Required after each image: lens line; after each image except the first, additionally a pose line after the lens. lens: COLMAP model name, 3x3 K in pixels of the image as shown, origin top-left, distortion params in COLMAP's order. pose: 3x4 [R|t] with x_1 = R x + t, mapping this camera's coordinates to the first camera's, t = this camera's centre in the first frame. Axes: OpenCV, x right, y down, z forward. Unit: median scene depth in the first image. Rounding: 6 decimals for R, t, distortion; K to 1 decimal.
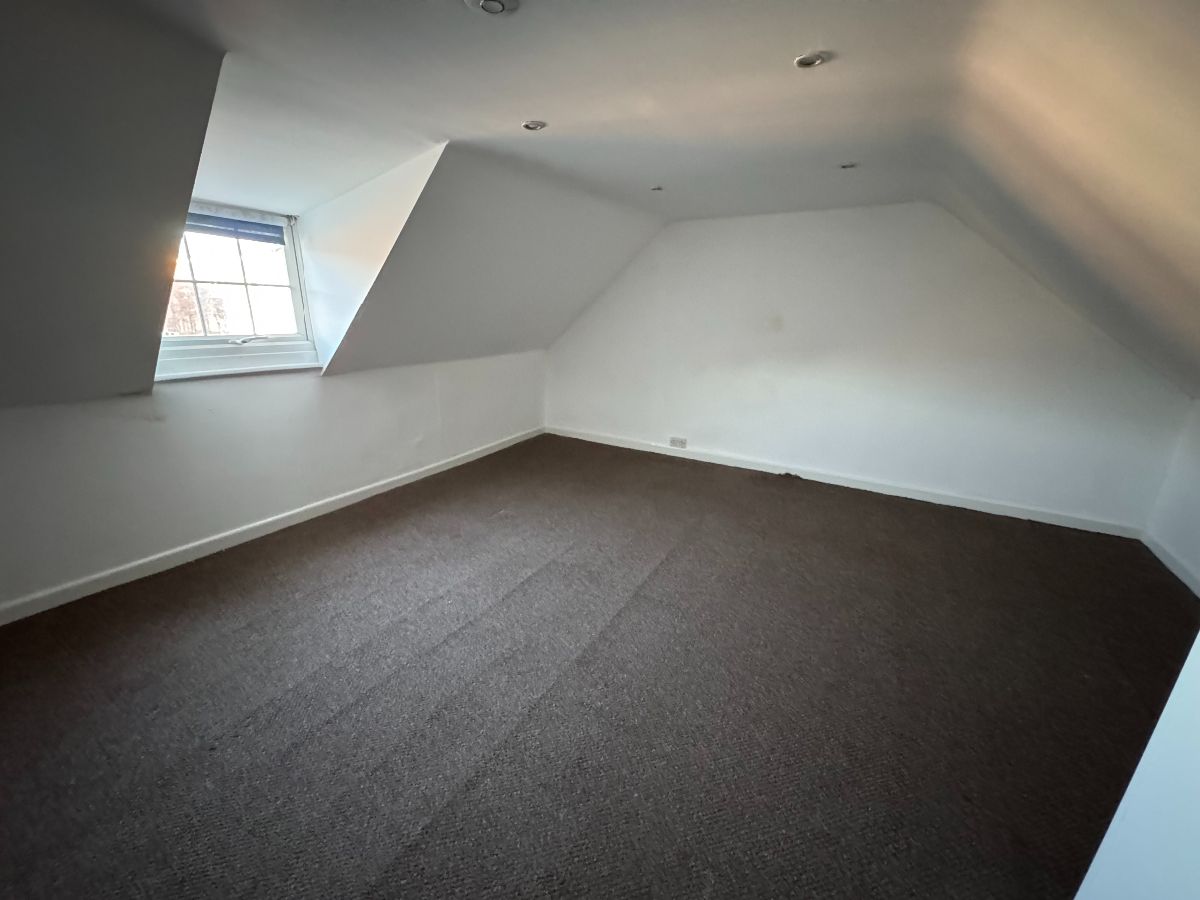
lens RADIAL K [[477.8, 0, 604.6], [0, 477.8, 445.2], [0, 0, 1]] dist [-0.000573, -0.000390]
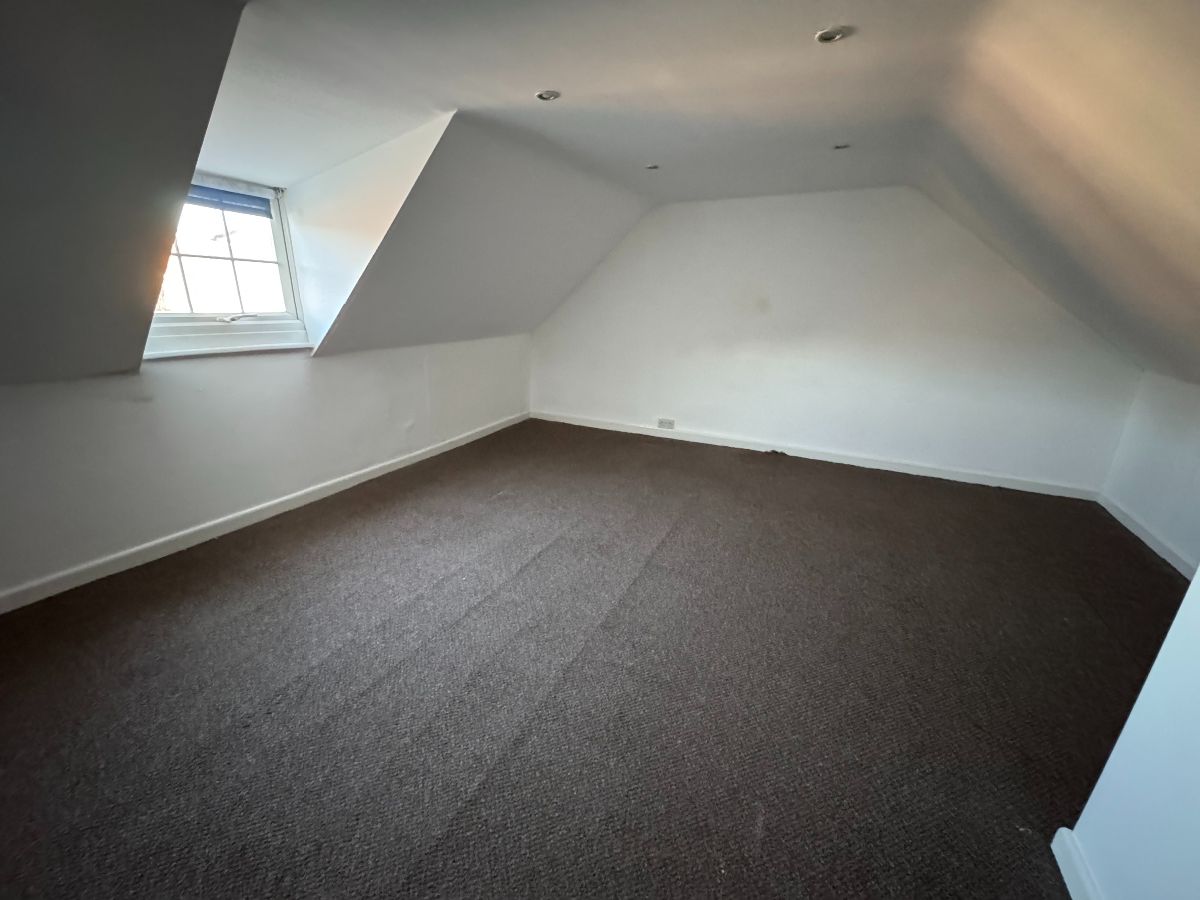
lens RADIAL K [[477.8, 0, 587.2], [0, 477.8, 453.9], [0, 0, 1]] dist [-0.000573, -0.000390]
pose [[0.997575, -0.019483, 0.066813, -0.139942], [0.017781, 0.999505, 0.025972, 0.049071], [-0.067286, -0.024721, 0.997427, -0.013363]]
